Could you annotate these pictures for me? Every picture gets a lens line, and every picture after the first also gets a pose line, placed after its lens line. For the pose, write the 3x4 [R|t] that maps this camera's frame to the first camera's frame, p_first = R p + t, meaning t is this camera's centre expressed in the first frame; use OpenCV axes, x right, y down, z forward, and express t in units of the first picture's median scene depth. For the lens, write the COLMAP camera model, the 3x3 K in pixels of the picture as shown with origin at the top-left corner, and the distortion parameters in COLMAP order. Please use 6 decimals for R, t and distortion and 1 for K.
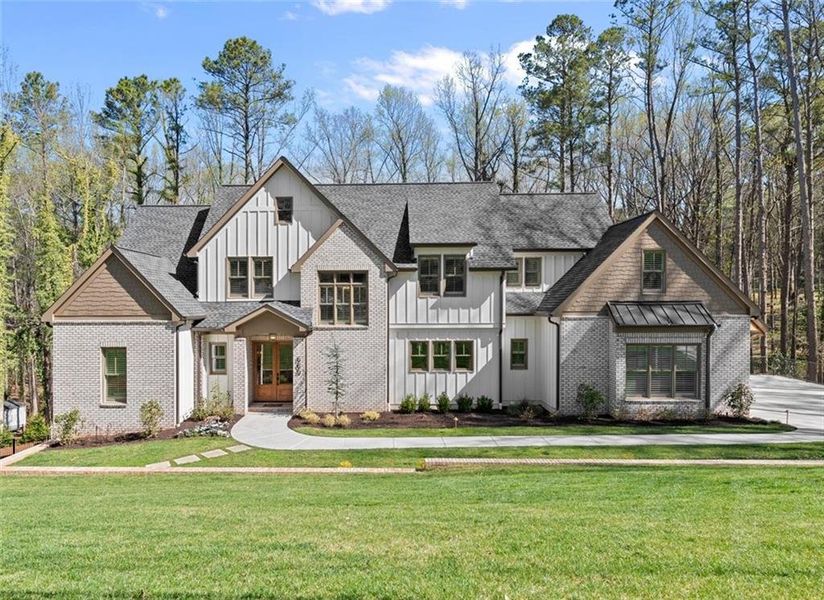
lens RADIAL K [[575.6, 0, 411.2], [0, 575.6, 287.5], [0, 0, 1]] dist [-0.006627, -0.003262]
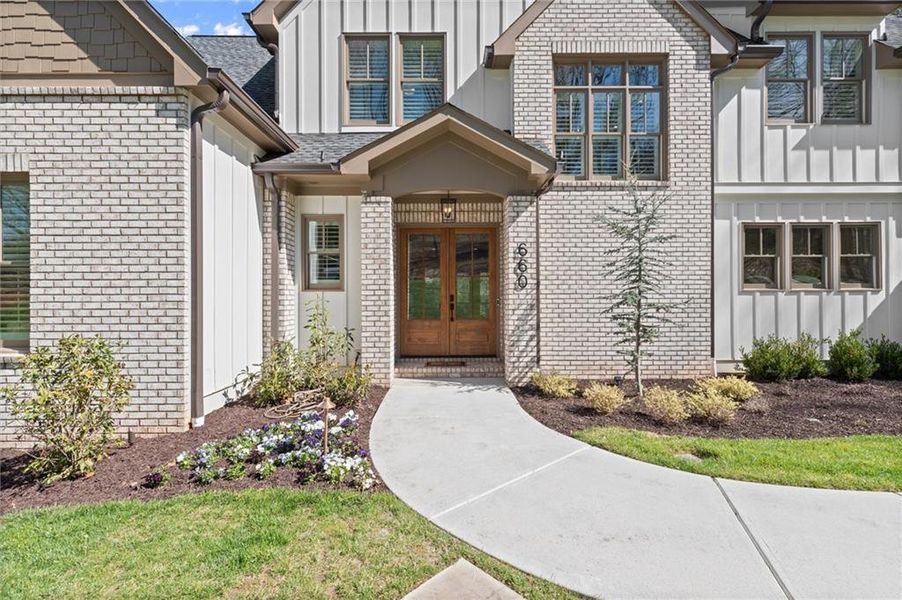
lens RADIAL K [[394.6, 0, 457.3], [0, 394.6, 293.7], [0, 0, 1]] dist [0.000109, -0.001034]
pose [[0.999939, -0.000006, 0.011025, -0.238532], [-0.000029, 0.999995, 0.003170, 0.151468], [-0.011025, -0.003170, 0.999934, 0.703014]]
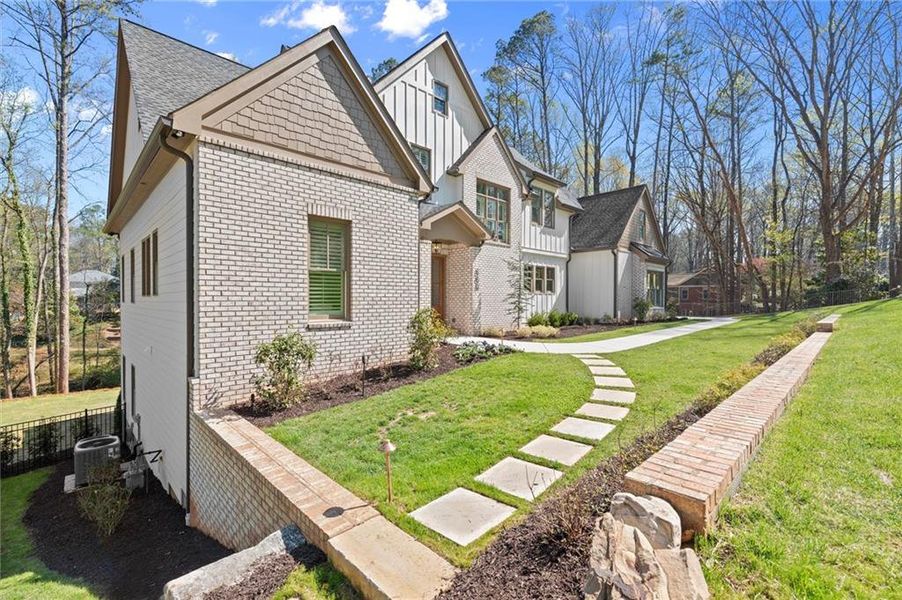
lens RADIAL K [[394.6, 0, 453.1], [0, 394.6, 298.7], [0, 0, 1]] dist [0.000109, -0.001034]
pose [[0.704946, 0.003656, 0.709252, -0.628011], [-0.007259, 0.999972, 0.002060, 0.160170], [-0.709224, -0.006601, 0.704952, 0.589386]]
